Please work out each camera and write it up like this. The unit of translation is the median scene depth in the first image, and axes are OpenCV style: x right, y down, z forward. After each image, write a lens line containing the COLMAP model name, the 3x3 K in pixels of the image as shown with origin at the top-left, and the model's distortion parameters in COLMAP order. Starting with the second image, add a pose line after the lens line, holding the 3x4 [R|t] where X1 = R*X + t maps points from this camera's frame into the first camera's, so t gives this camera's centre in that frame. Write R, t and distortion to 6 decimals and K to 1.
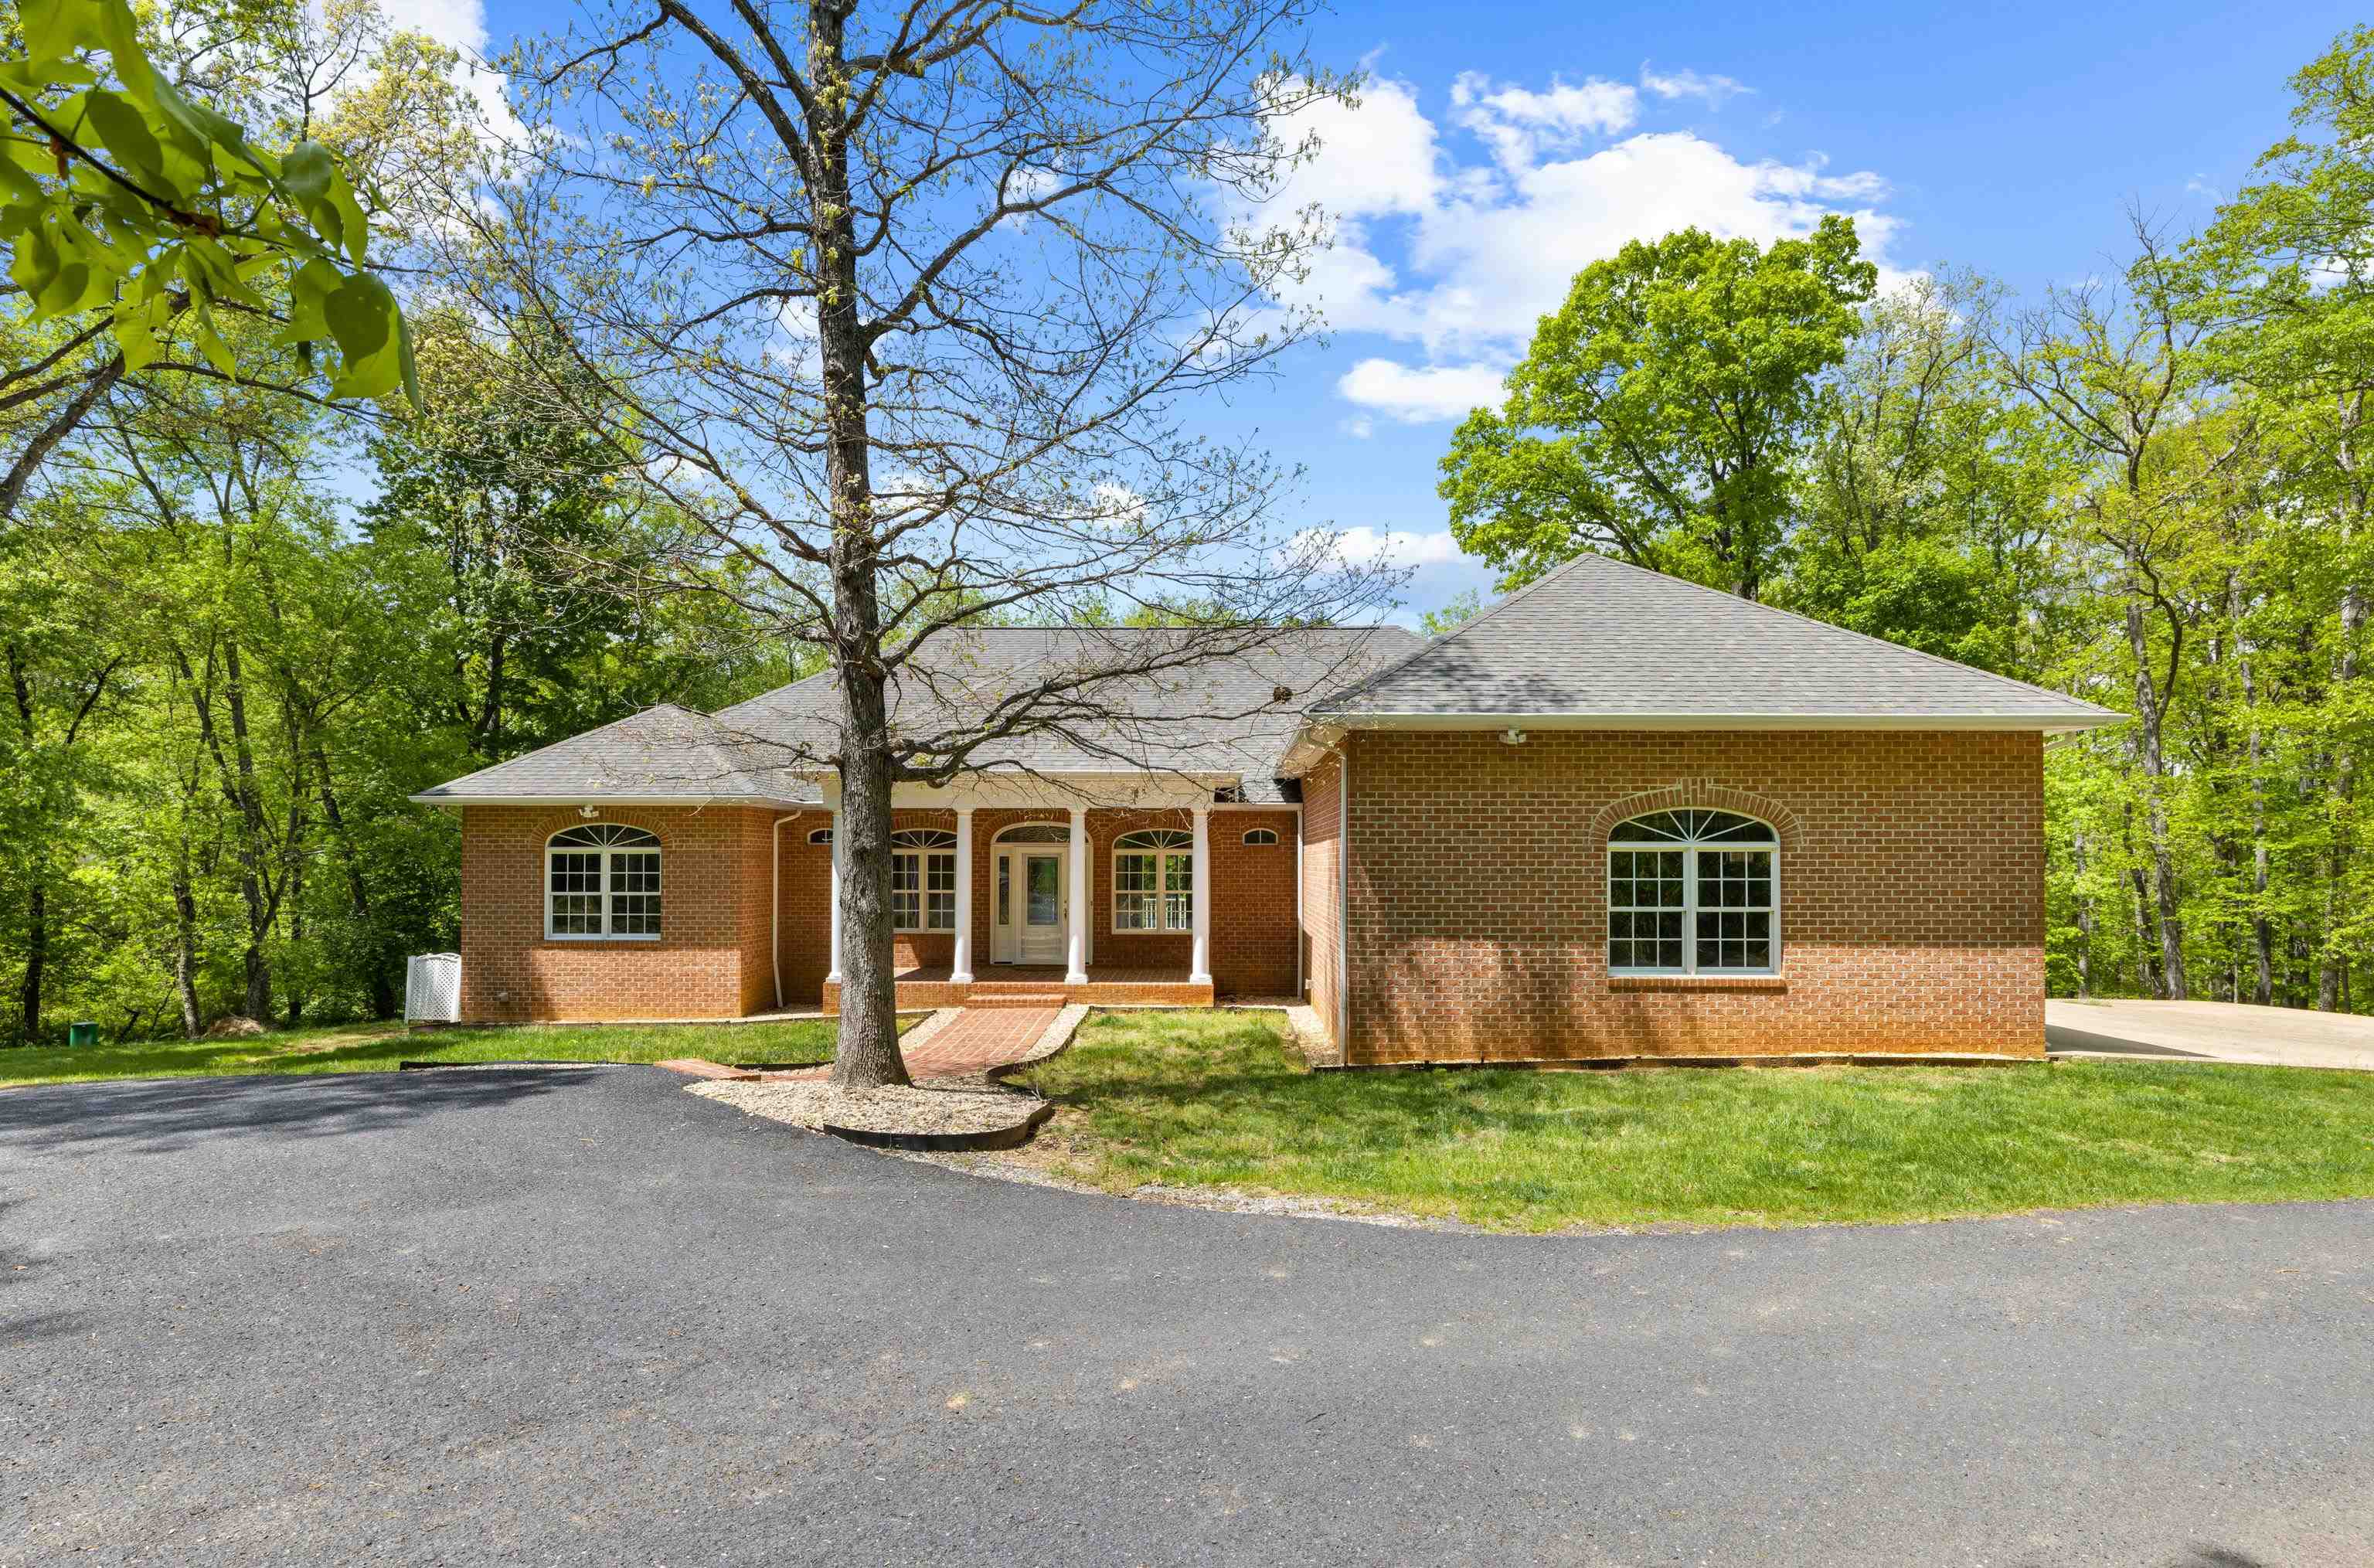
lens RADIAL K [[1237.4, 0, 1185.5], [0, 1237.4, 838.4], [0, 0, 1]] dist [-0.003680, 0.000362]
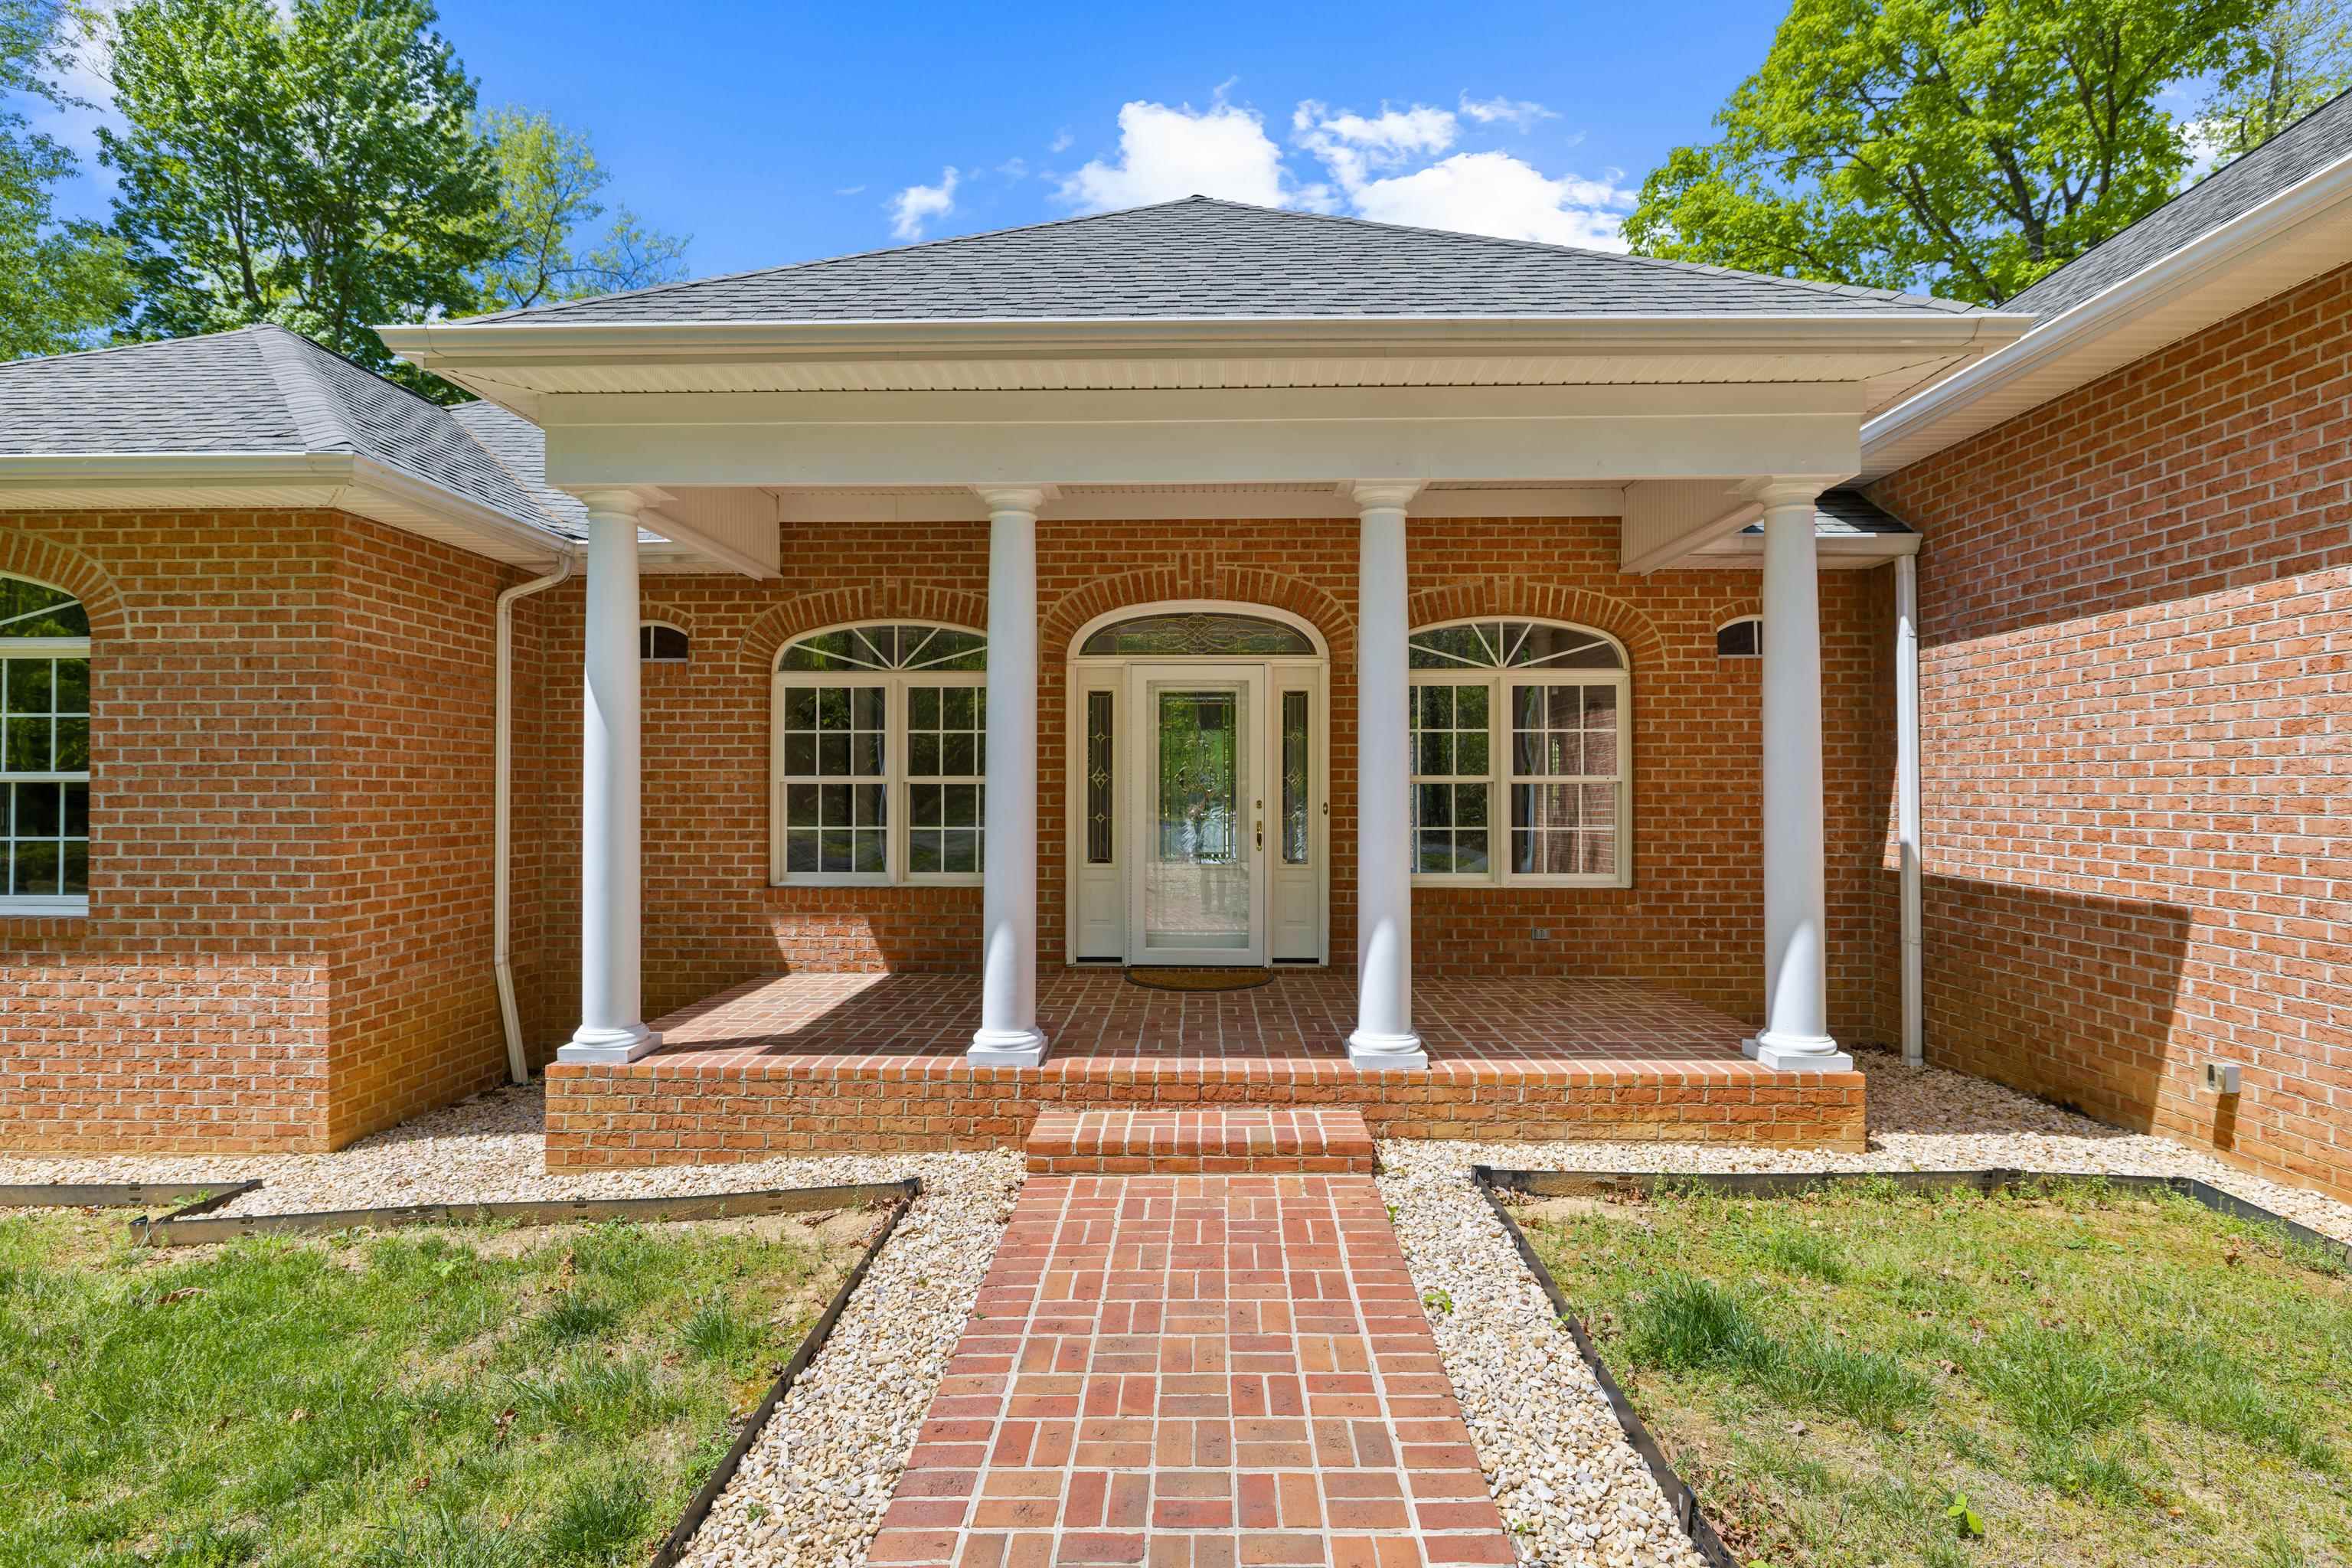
lens RADIAL K [[1117.8, 0, 1173.3], [0, 1117.8, 776.9], [0, 0, 1]] dist [0.000833, 0.000526]
pose [[0.999998, -0.001285, 0.001175, -0.137786], [0.001279, 0.999984, 0.005432, 0.044386], [-0.001182, -0.005431, 0.999985, 0.713451]]
